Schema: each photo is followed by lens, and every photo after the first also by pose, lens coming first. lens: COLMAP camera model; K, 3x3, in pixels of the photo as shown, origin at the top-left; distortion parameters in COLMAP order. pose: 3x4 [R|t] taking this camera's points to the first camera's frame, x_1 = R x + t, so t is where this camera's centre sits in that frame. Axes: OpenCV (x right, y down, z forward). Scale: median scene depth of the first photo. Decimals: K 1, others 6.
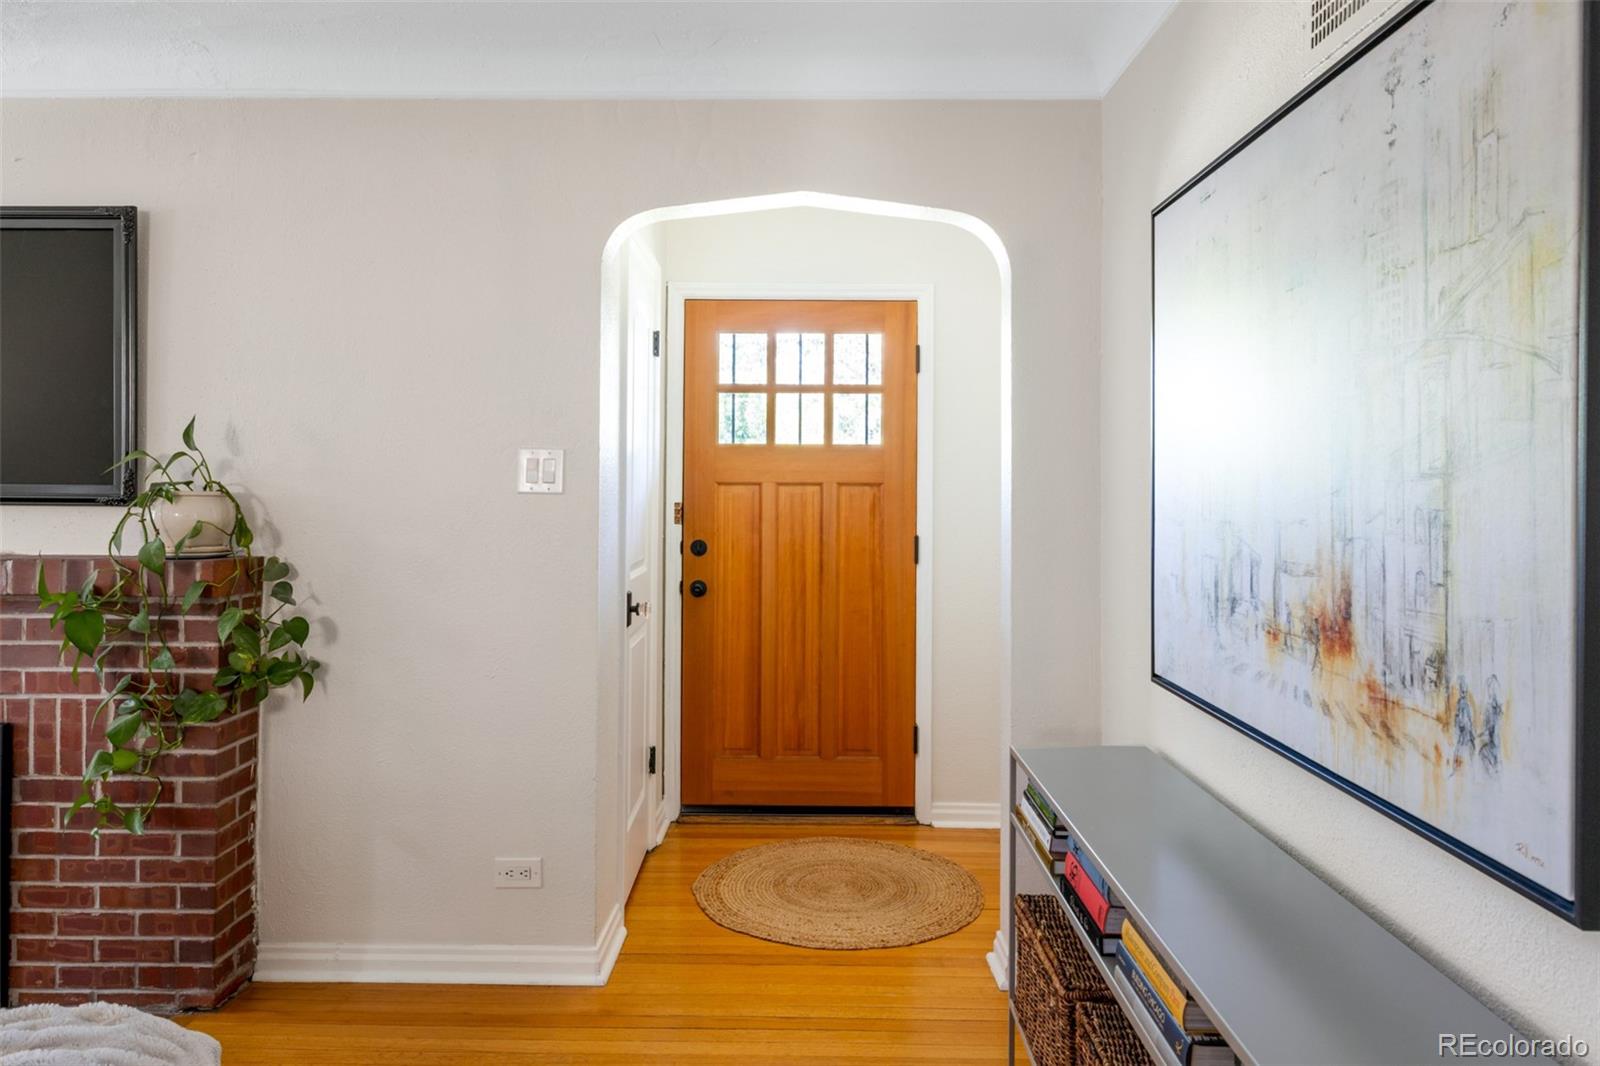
lens RADIAL K [[1065.7, 0, 780.8], [0, 1065.7, 473.3], [0, 0, 1]] dist [-0.002780, 0.006167]
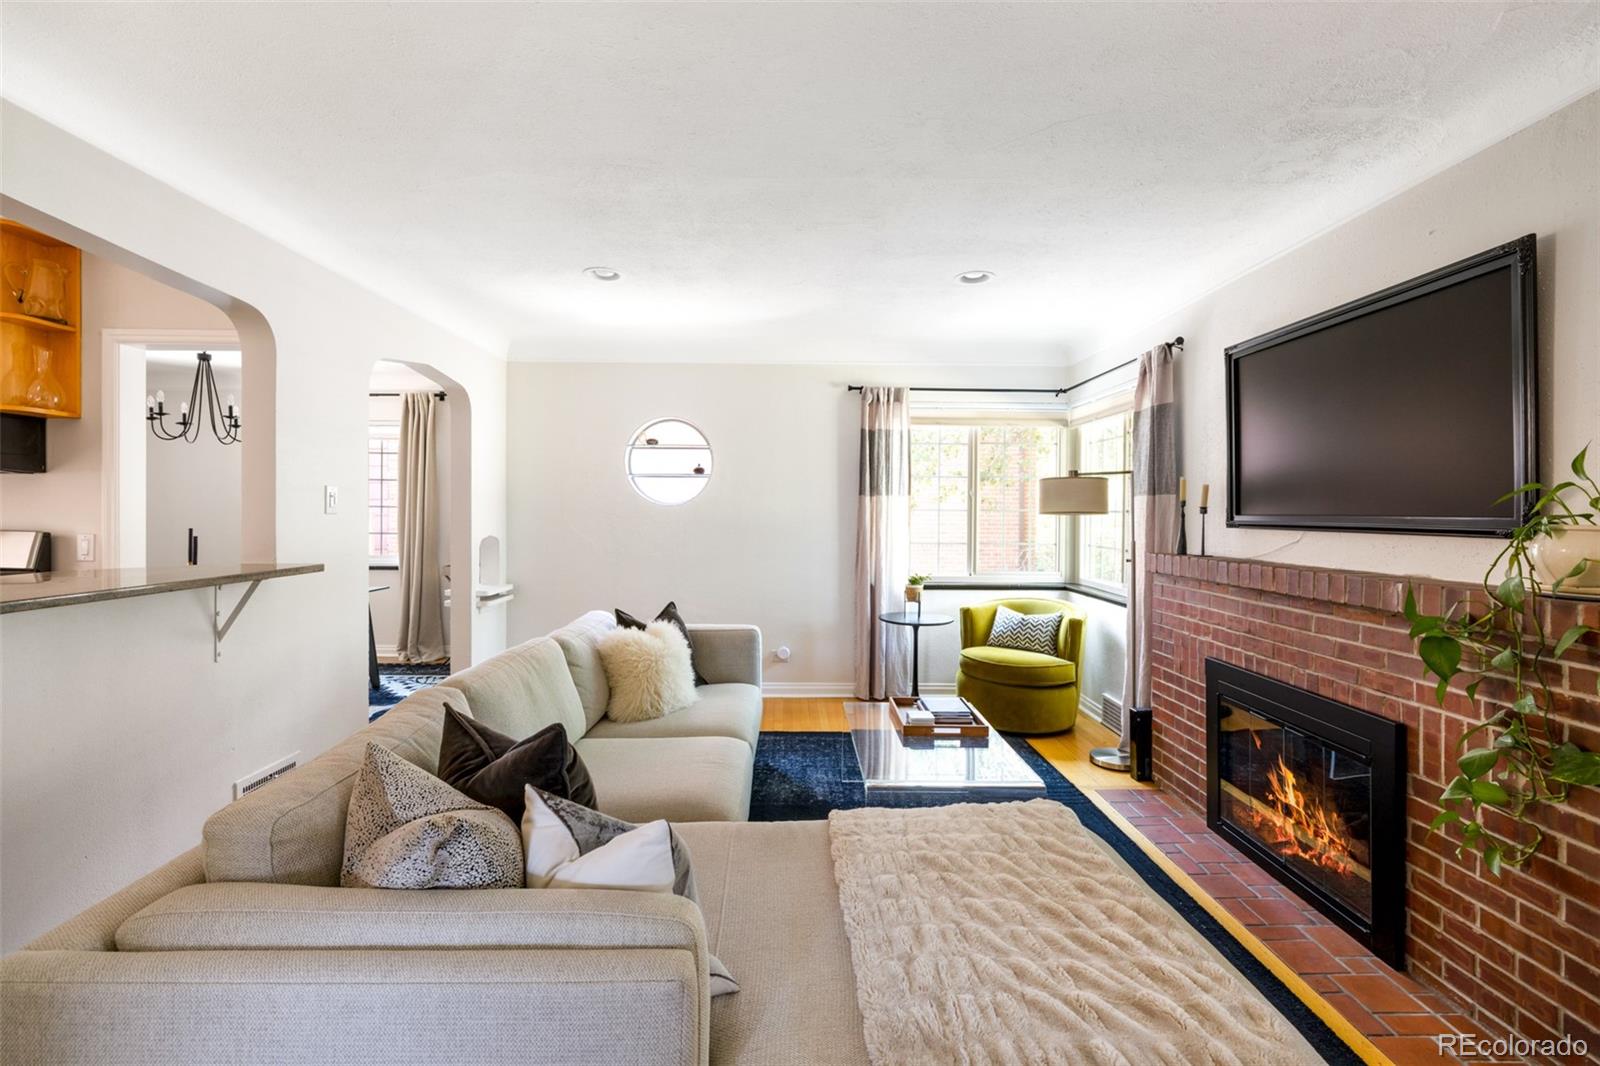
lens RADIAL K [[723.9, 0, 795.1], [0, 723.9, 516.3], [0, 0, 1]] dist [-0.007882, 0.001537]
pose [[0.031021, 0.000381, -0.999519, 0.035489], [0.007683, 0.999970, 0.000619, 0.004027], [0.999489, -0.007699, 0.031017, 0.318207]]
